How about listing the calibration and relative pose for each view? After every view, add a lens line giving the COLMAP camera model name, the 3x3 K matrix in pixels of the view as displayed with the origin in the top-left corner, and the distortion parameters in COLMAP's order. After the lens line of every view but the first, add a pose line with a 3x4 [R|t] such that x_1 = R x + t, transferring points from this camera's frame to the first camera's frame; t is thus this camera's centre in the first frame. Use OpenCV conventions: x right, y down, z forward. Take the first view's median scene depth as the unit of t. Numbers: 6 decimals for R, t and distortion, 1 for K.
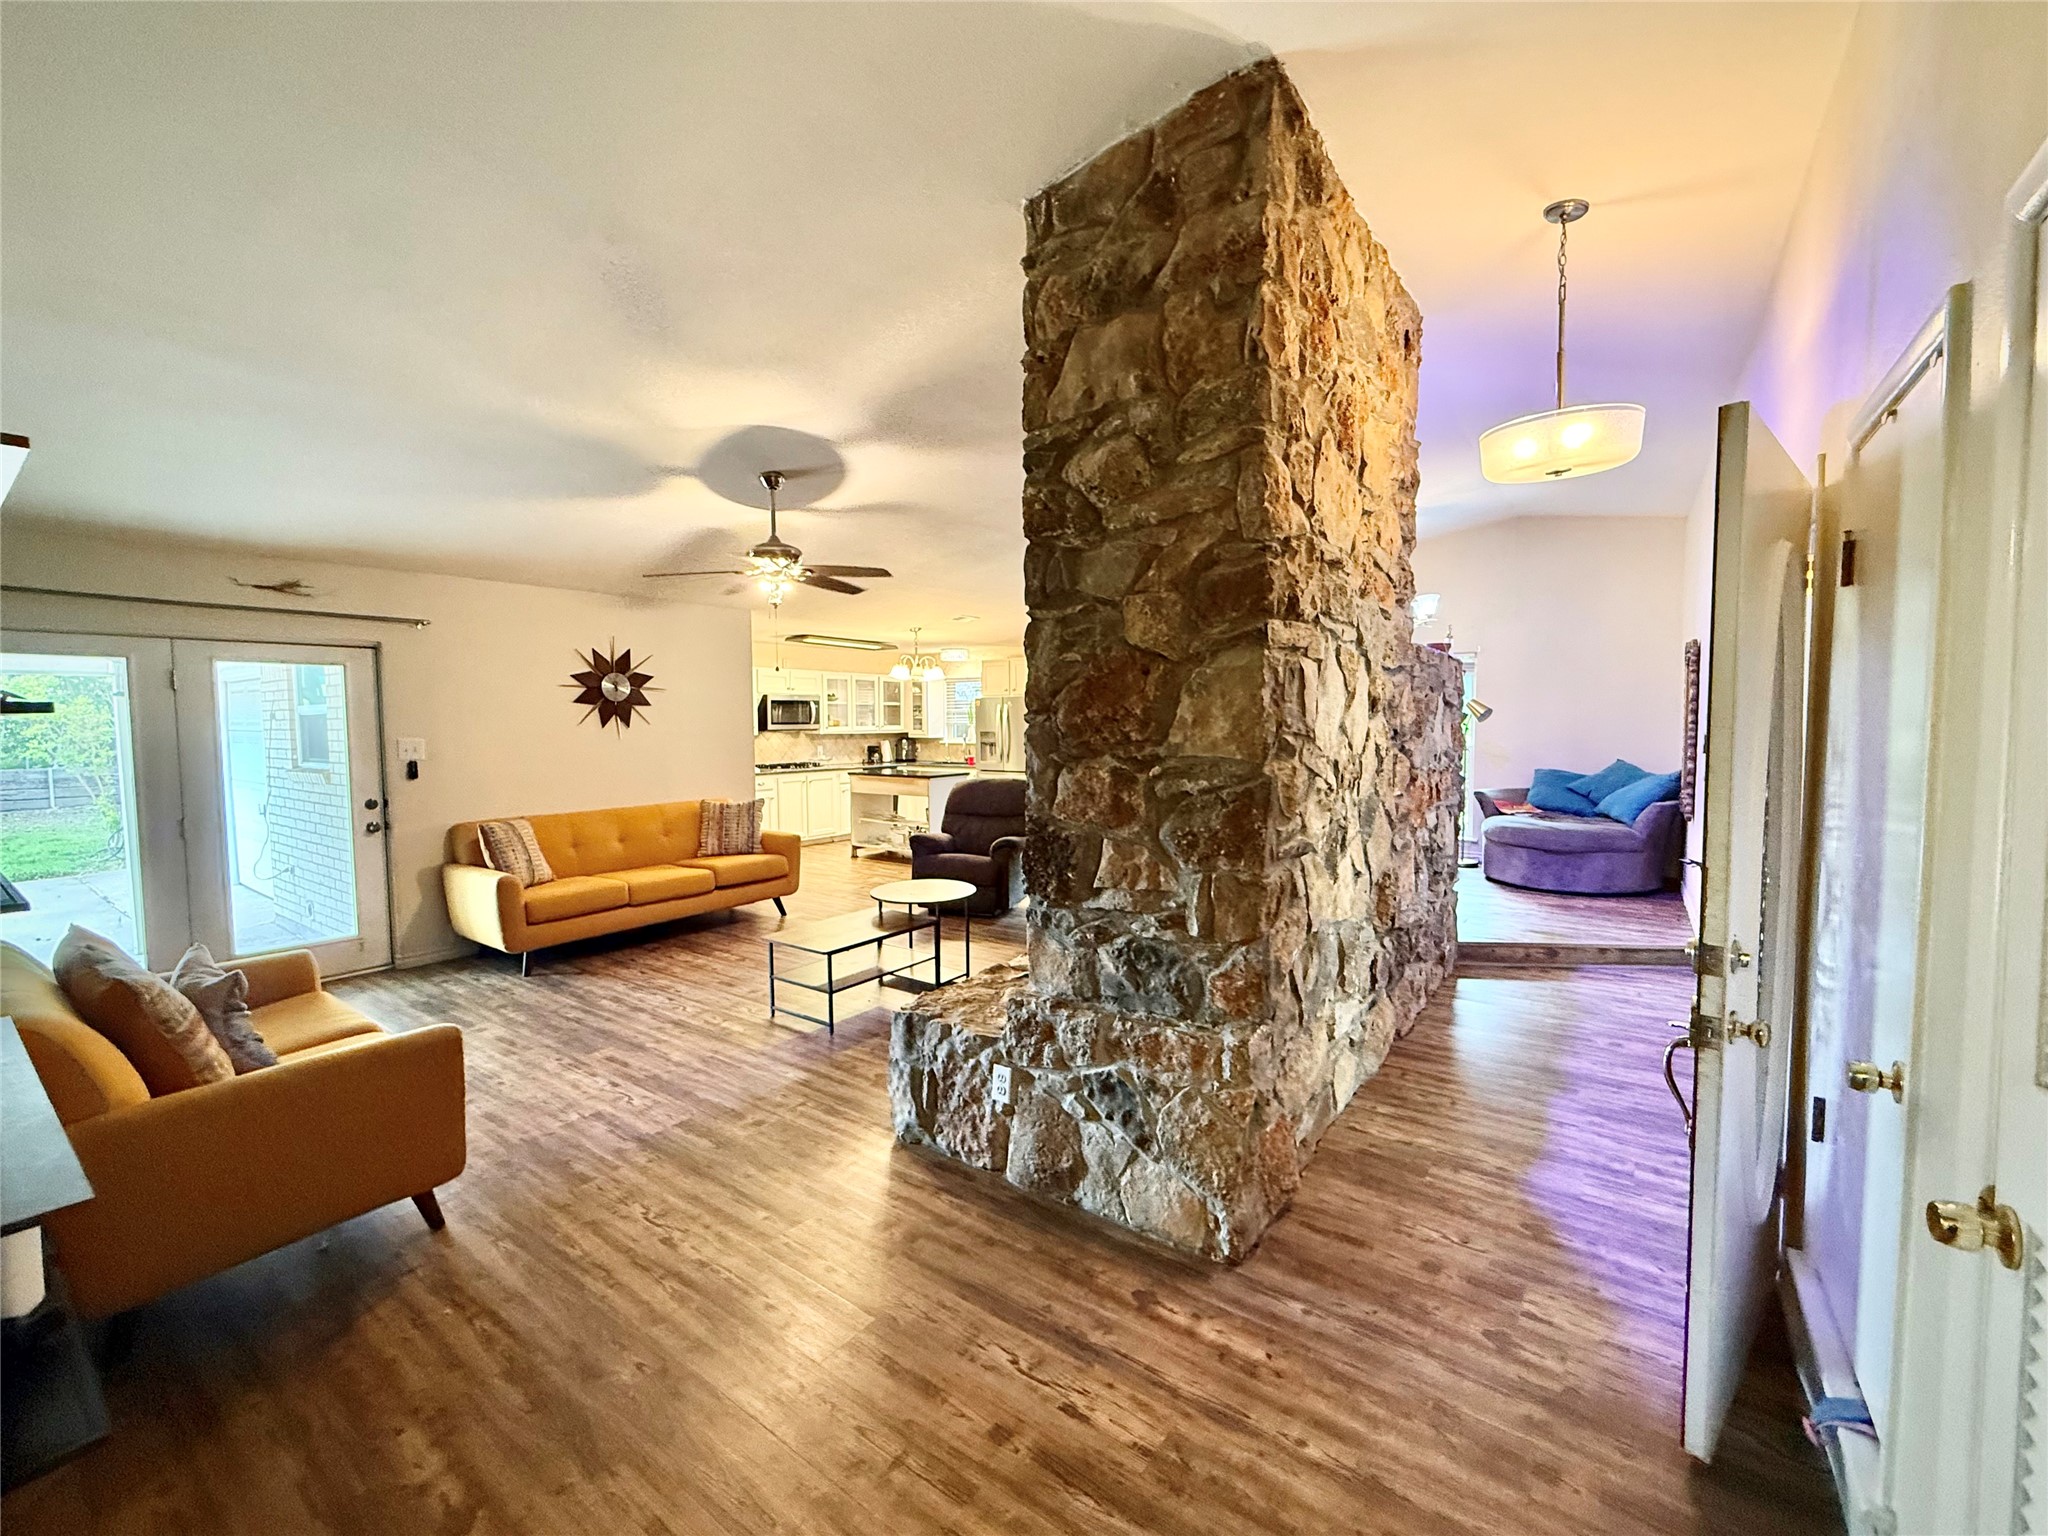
lens RADIAL K [[850.9, 0, 1019.2], [0, 850.9, 769.4], [0, 0, 1]] dist [-0.000636, -0.000089]
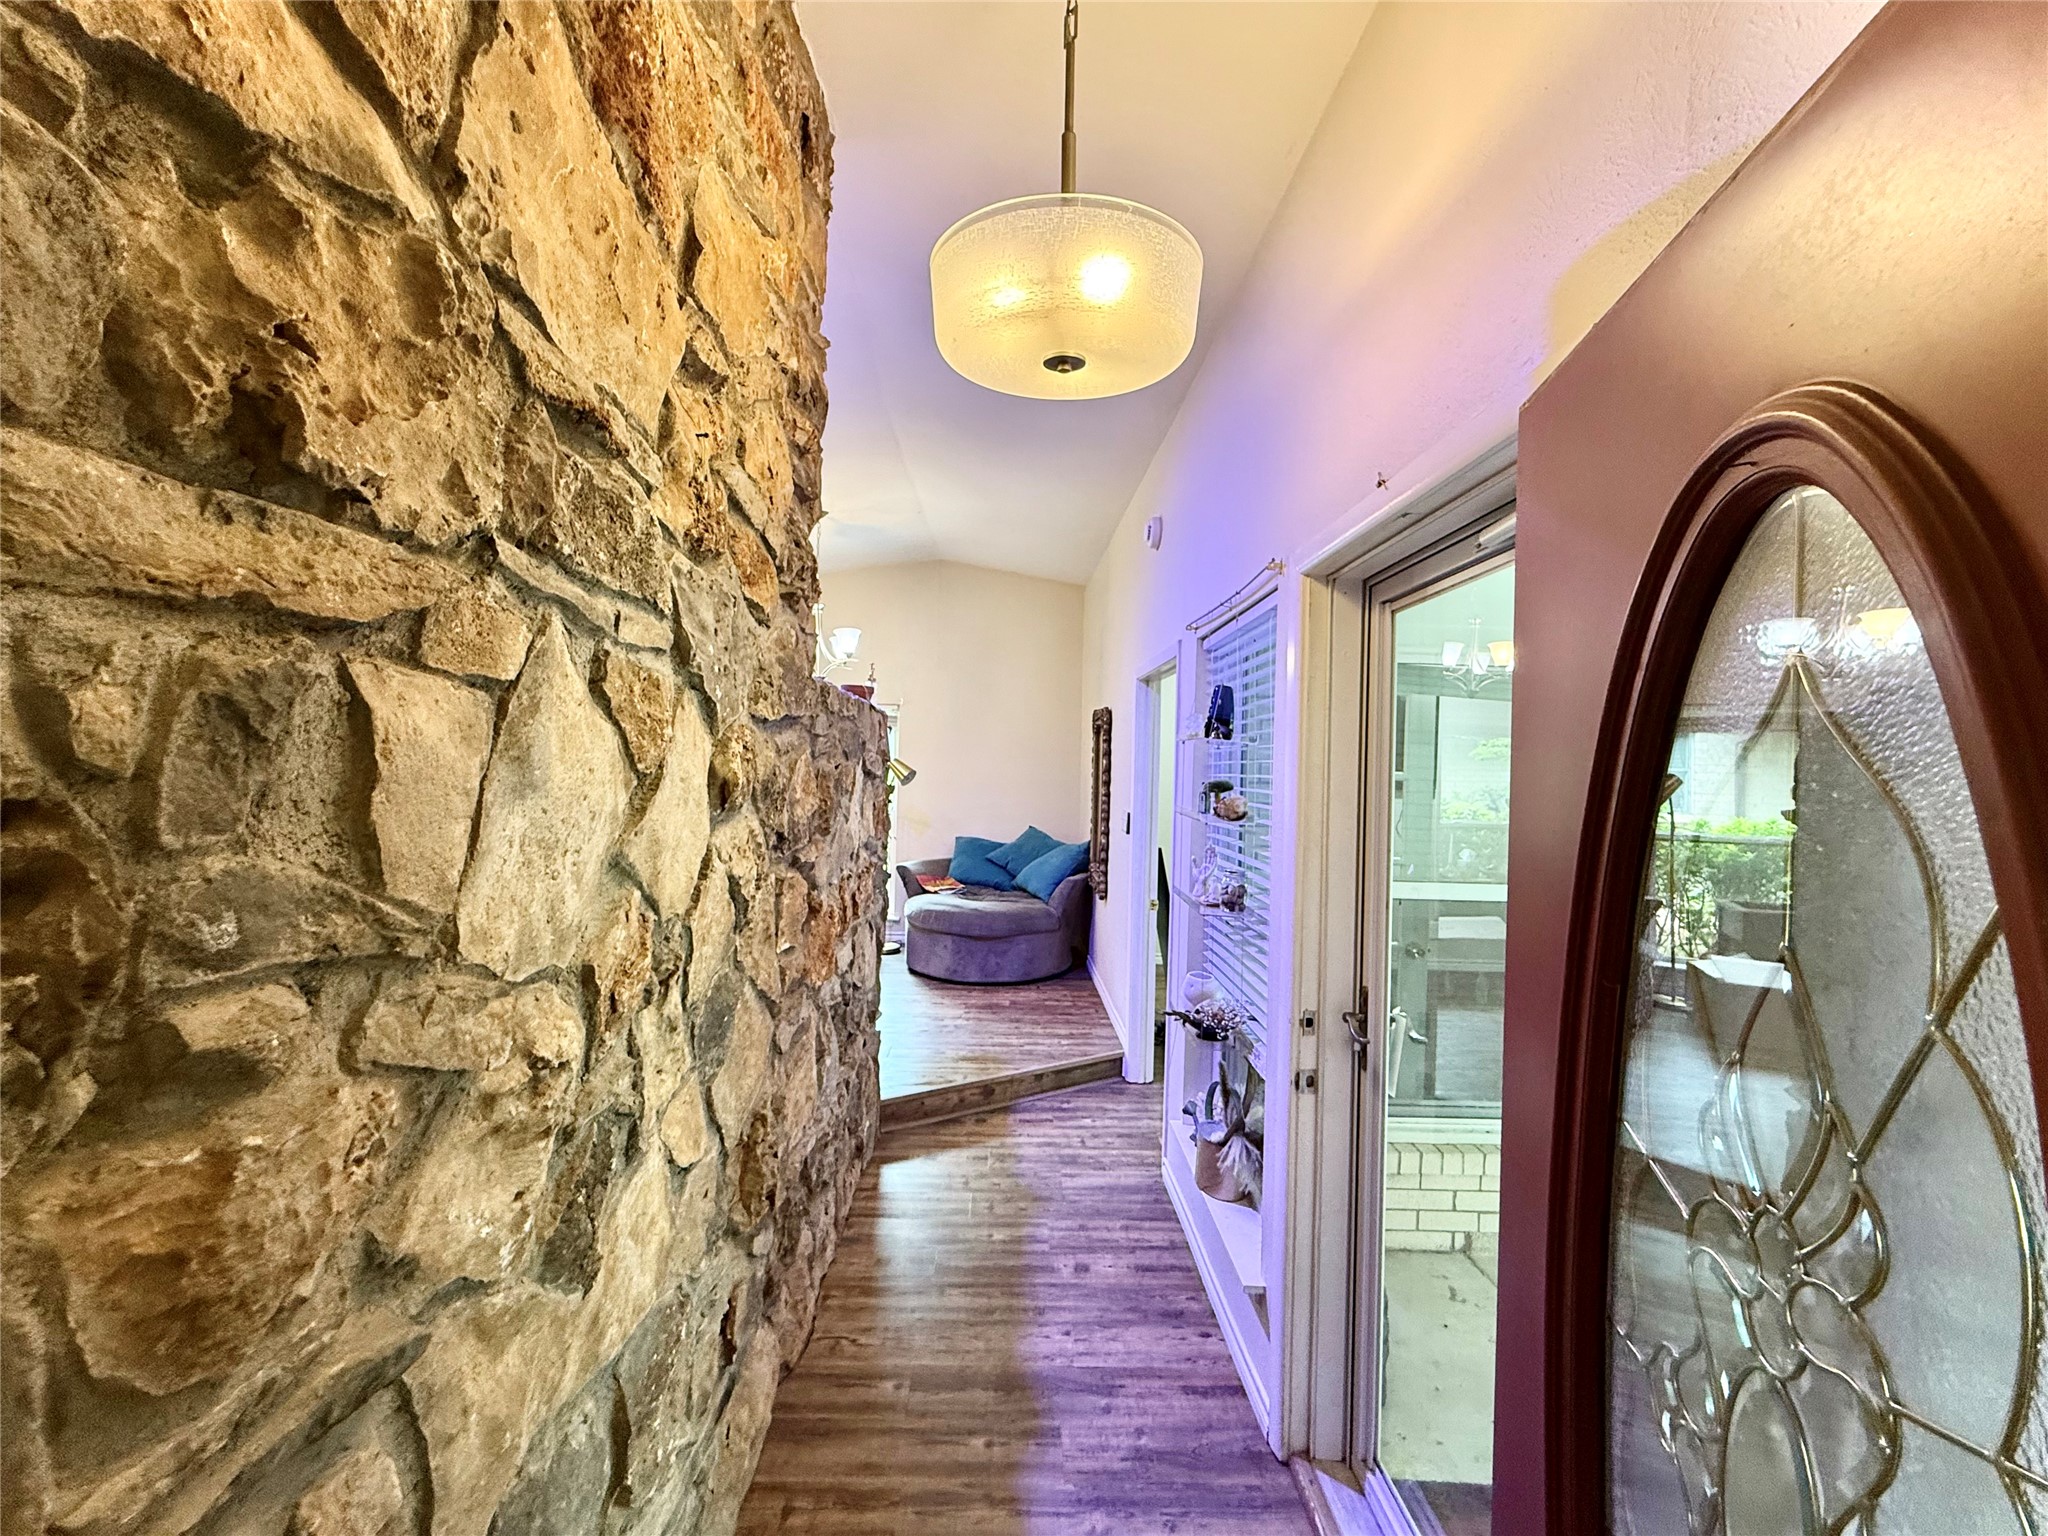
lens RADIAL K [[850.9, 0, 1019.2], [0, 850.9, 769.4], [0, 0, 1]] dist [-0.000636, -0.000089]
pose [[0.801779, 0.026160, 0.597047, 0.226934], [0.002750, 0.998869, -0.047458, -0.057378], [-0.597614, 0.039692, 0.800801, 0.448318]]
